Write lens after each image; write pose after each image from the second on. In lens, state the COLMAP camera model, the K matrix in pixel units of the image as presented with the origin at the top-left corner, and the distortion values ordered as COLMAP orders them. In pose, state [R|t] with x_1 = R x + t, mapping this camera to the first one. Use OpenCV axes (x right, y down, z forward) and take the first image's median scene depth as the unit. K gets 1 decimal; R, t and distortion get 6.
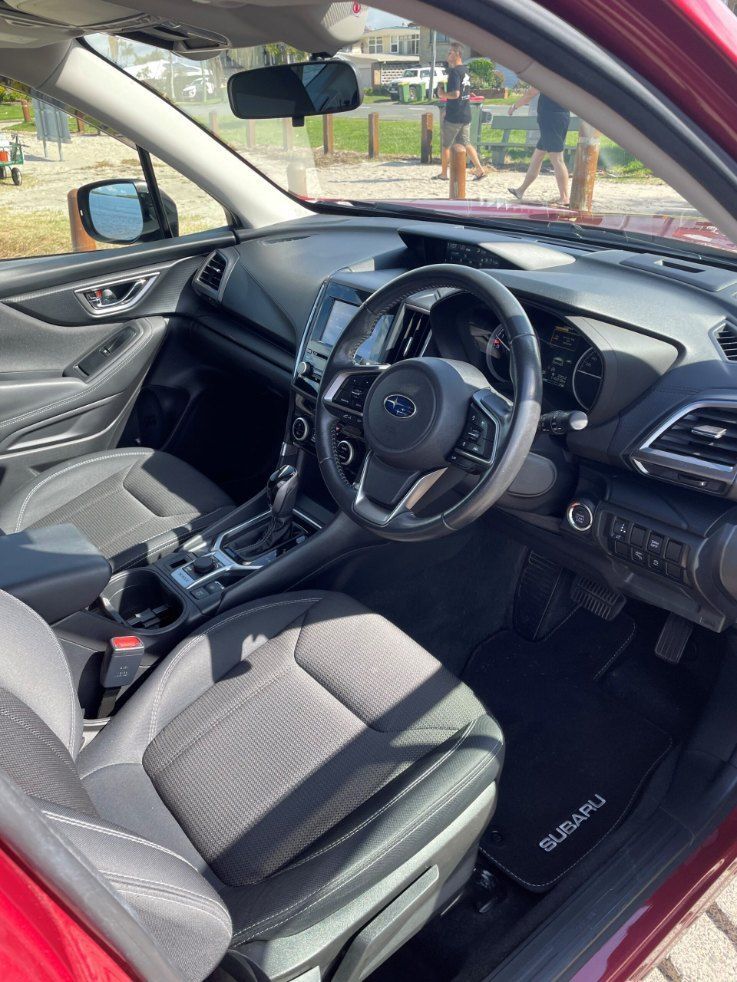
lens RADIAL K [[749.3, 0, 360.6], [0, 749.3, 493.8], [0, 0, 1]] dist [0.079372, -0.117464]
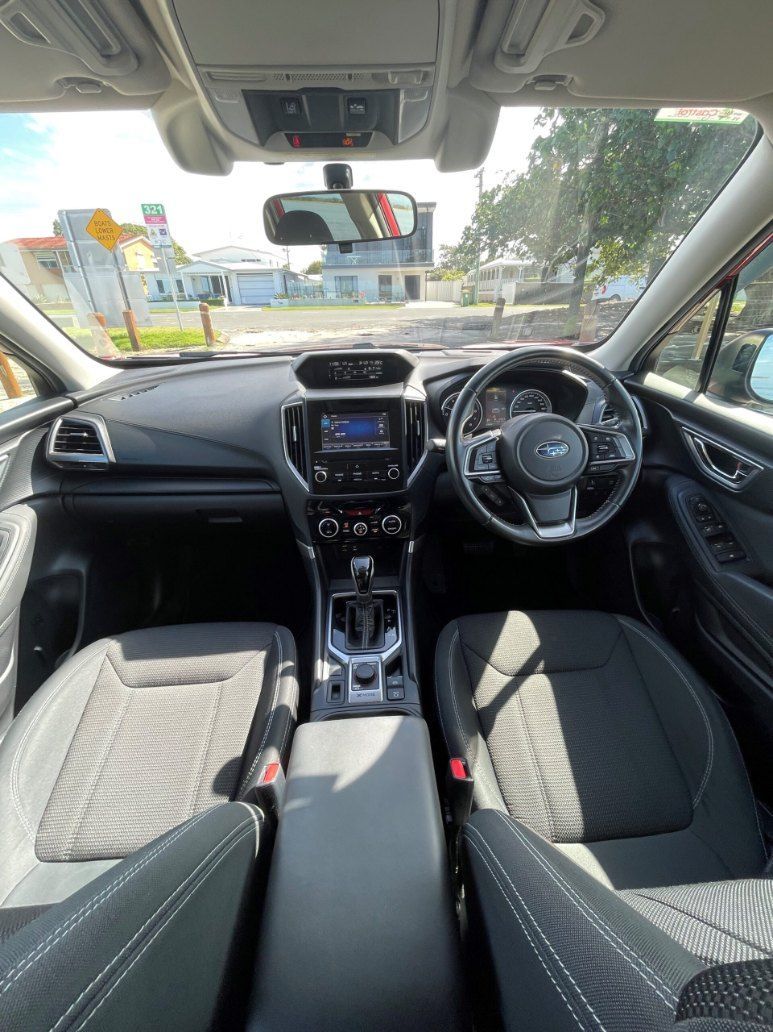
lens RADIAL K [[416.6, 0, 389.3], [0, 416.6, 515.1], [0, 0, 1]] dist [-0.009174, 0.000099]
pose [[0.562796, -0.381680, 0.733199, -0.370795], [0.395576, 0.903207, 0.166541, -0.133001], [-0.725796, 0.196308, 0.659305, 0.379934]]
